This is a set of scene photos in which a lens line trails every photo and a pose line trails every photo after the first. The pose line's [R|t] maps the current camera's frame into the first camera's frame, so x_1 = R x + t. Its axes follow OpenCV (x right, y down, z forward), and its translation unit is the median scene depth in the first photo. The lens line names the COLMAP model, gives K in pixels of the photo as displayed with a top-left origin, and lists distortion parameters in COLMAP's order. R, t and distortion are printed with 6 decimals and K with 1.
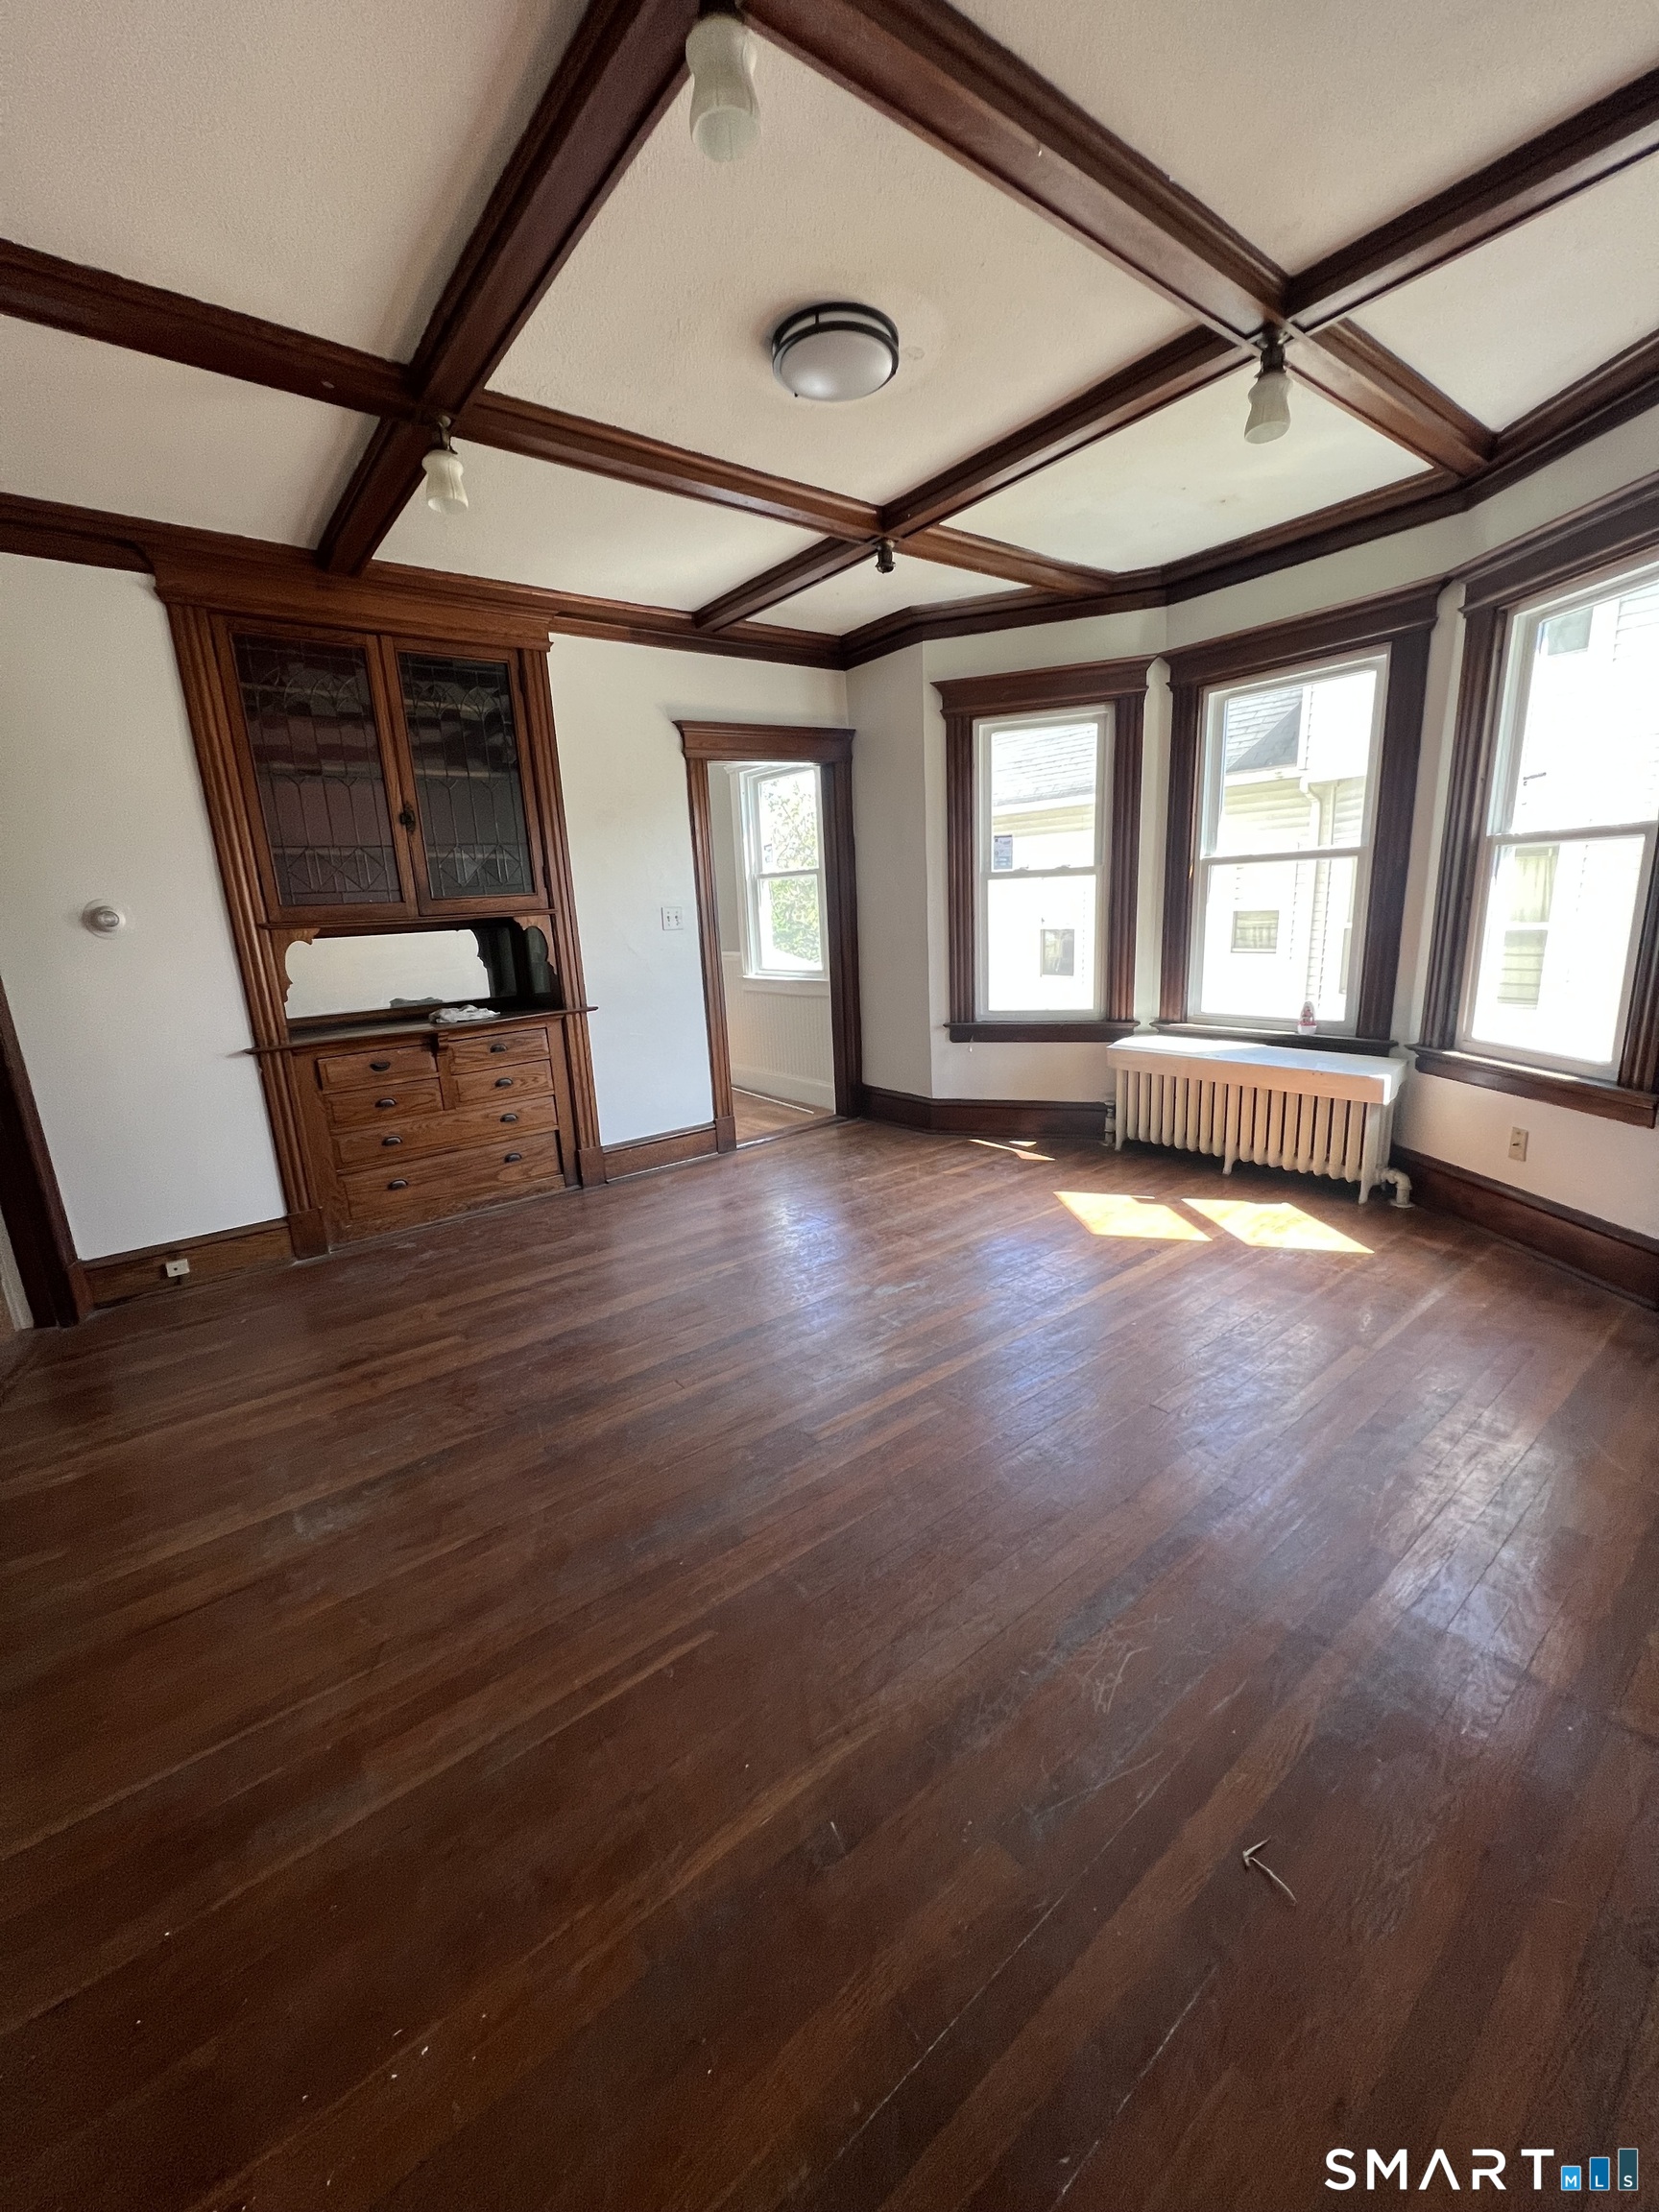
lens RADIAL K [[888.7, 0, 813.5], [0, 888.7, 1107.4], [0, 0, 1]] dist [0.001602, 0.000928]
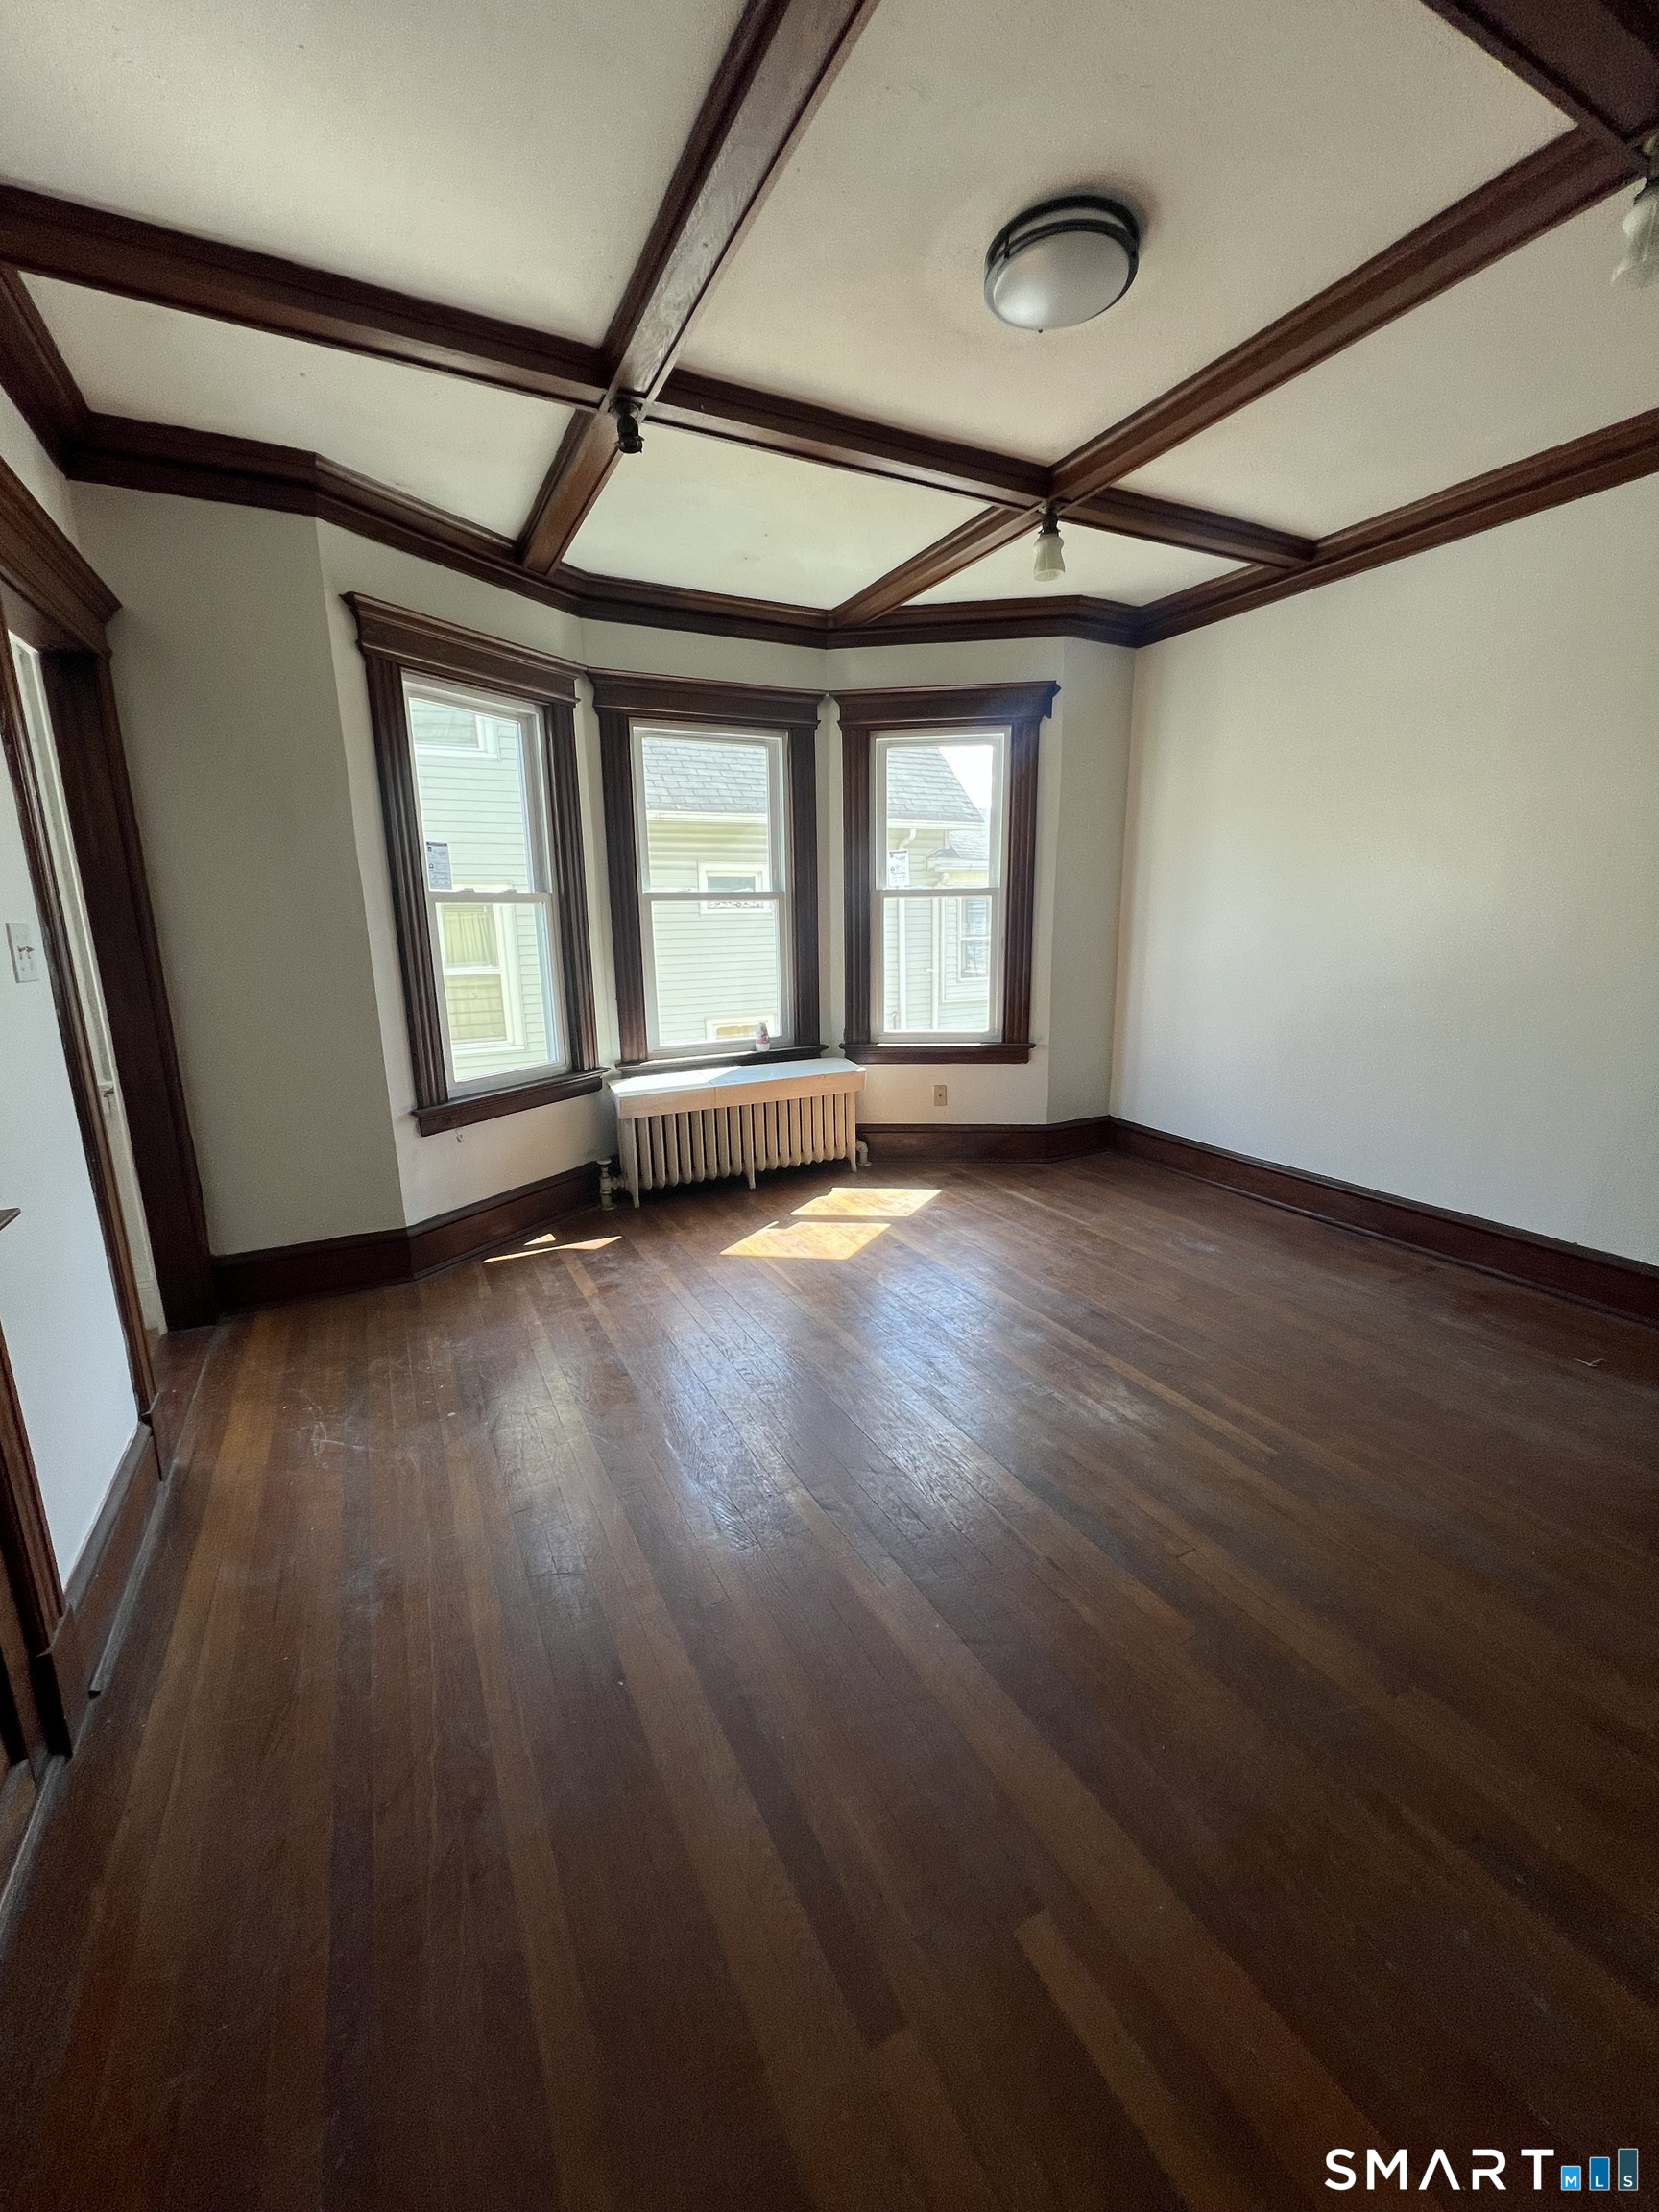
lens RADIAL K [[894.0, 0, 829.2], [0, 894.0, 1104.5], [0, 0, 1]] dist [0.001943, 0.000508]
pose [[0.174045, -0.158139, 0.971957, -0.560340], [0.236357, 0.964877, 0.114663, -0.126989], [-0.955952, 0.209772, 0.205309, 0.694315]]
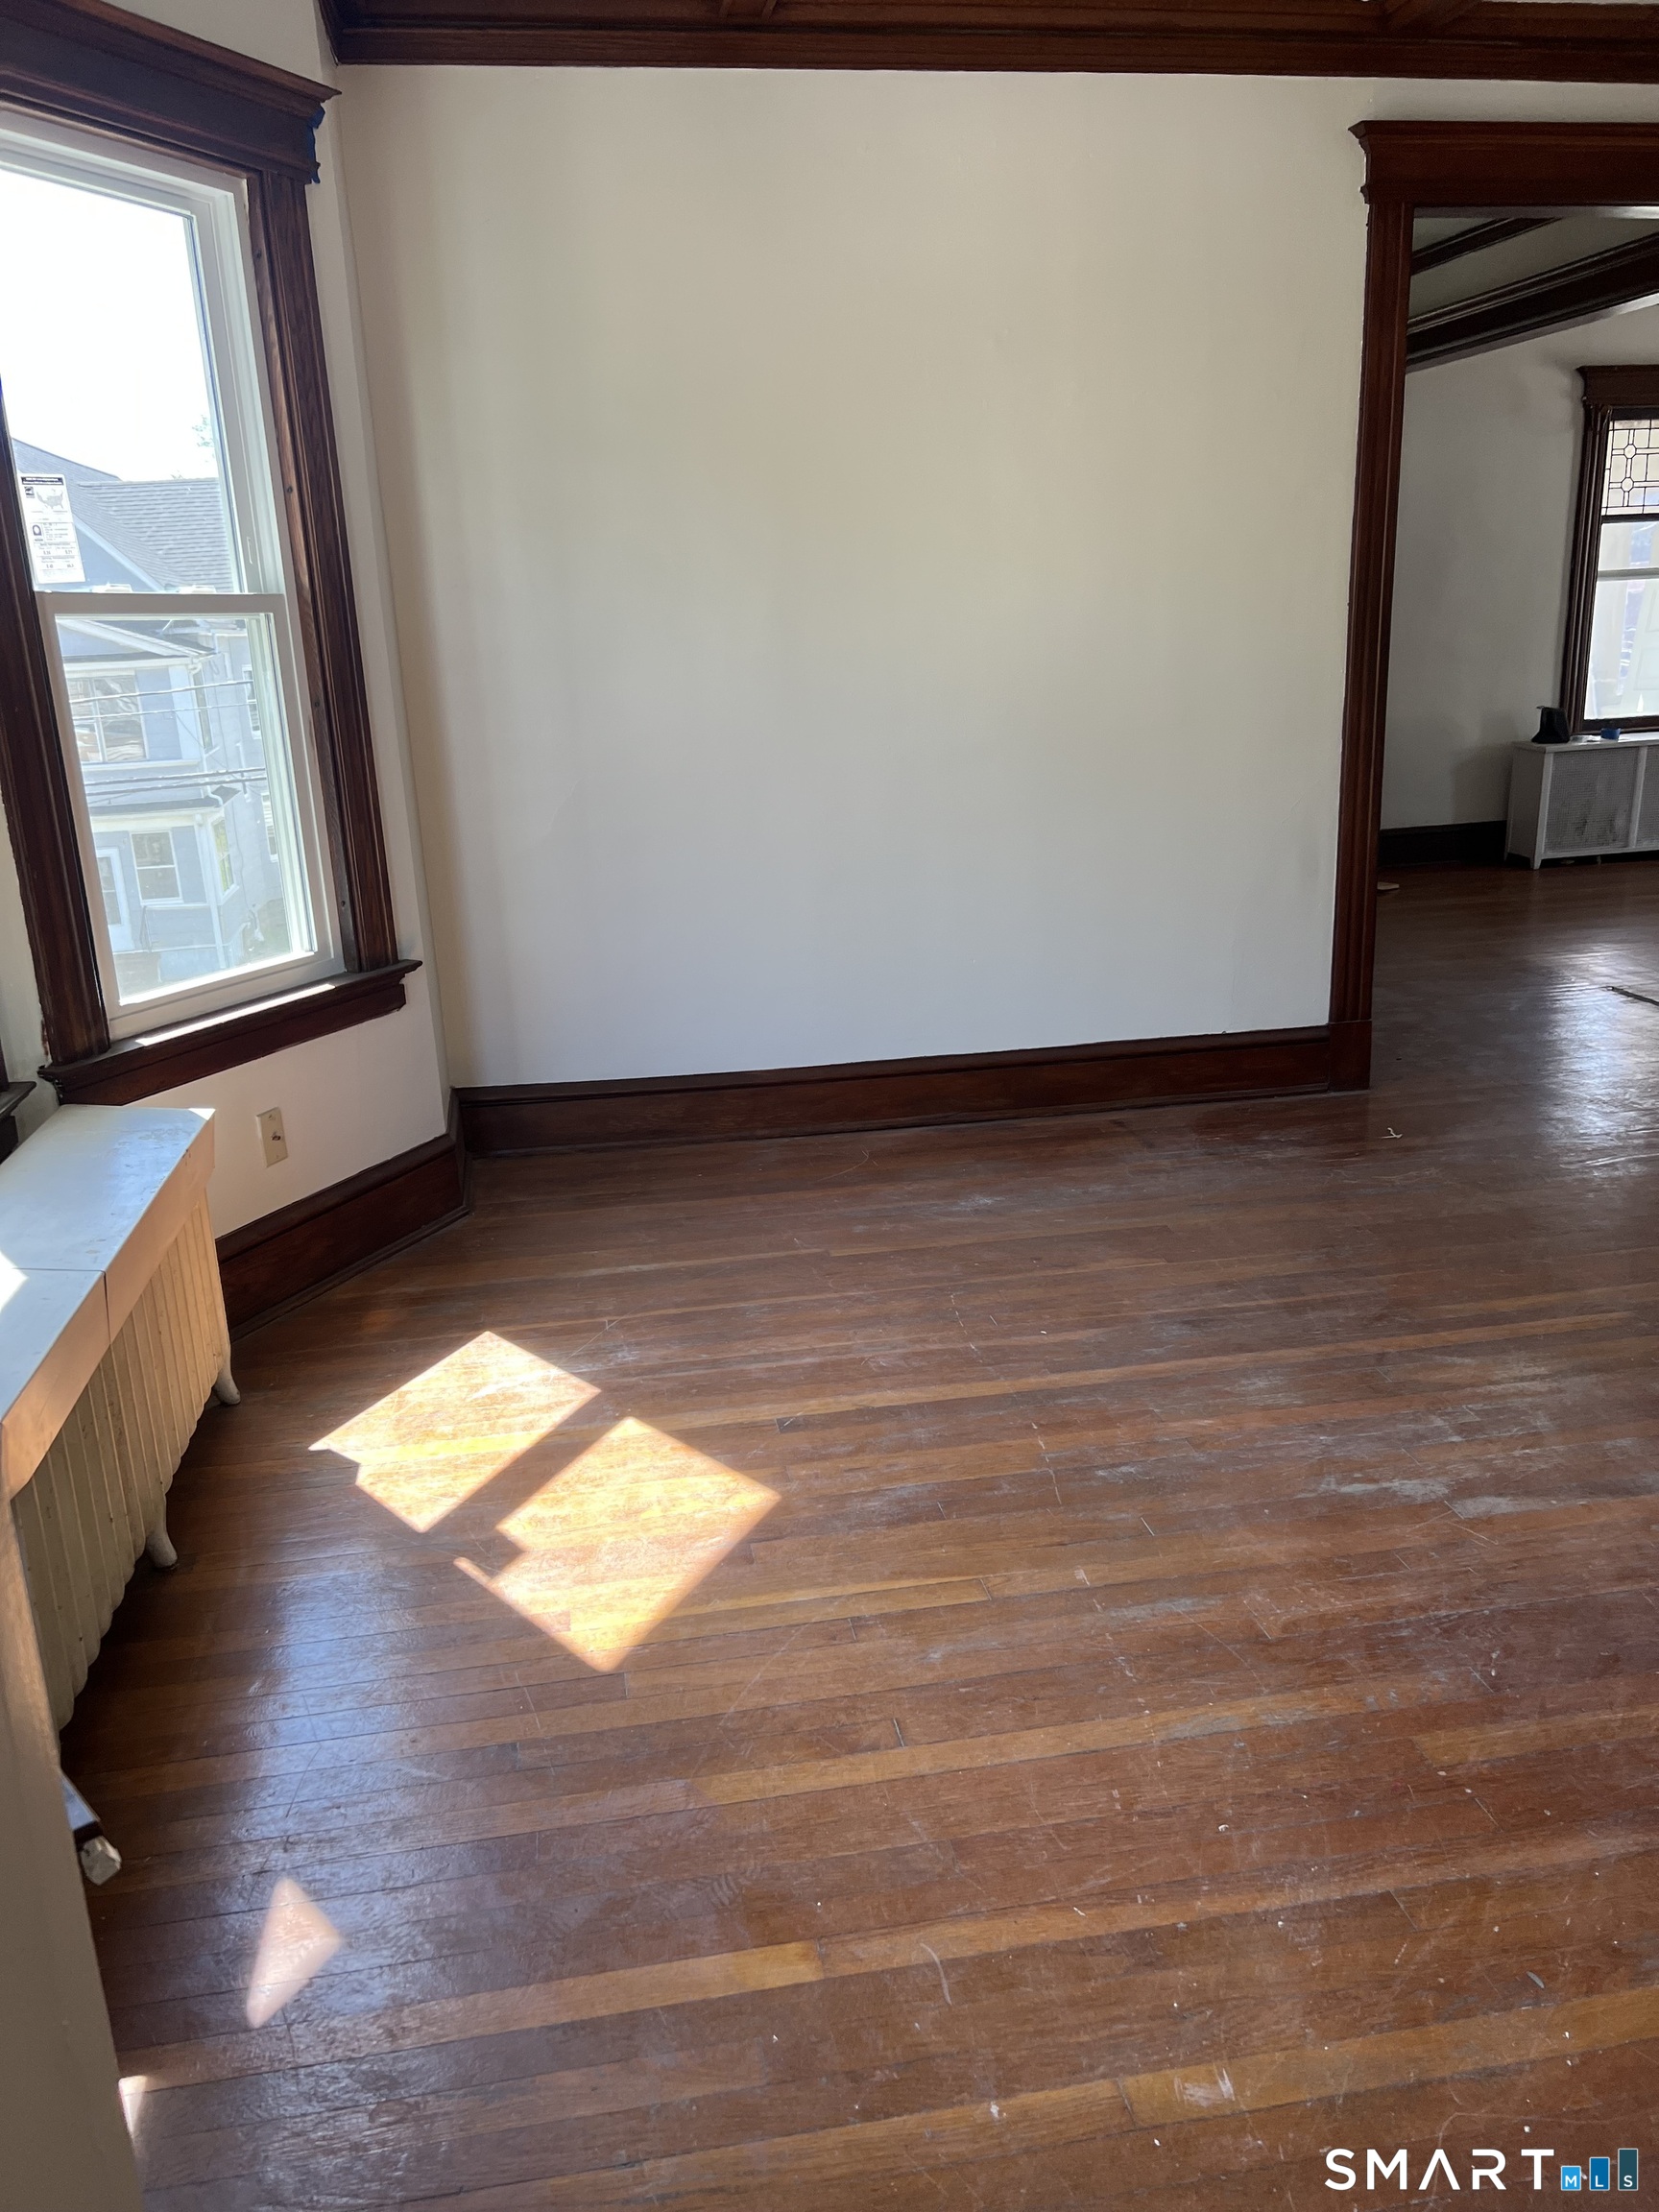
lens RADIAL K [[1670.2, 0, 827.6], [0, 1670.2, 1115.5], [0, 0, 1]] dist [0.031684, -0.003786]
pose [[-0.880083, -0.037857, 0.473309, -0.037139], [0.197962, 0.876795, 0.438225, -0.300772], [-0.431585, 0.479371, -0.764158, 1.330856]]
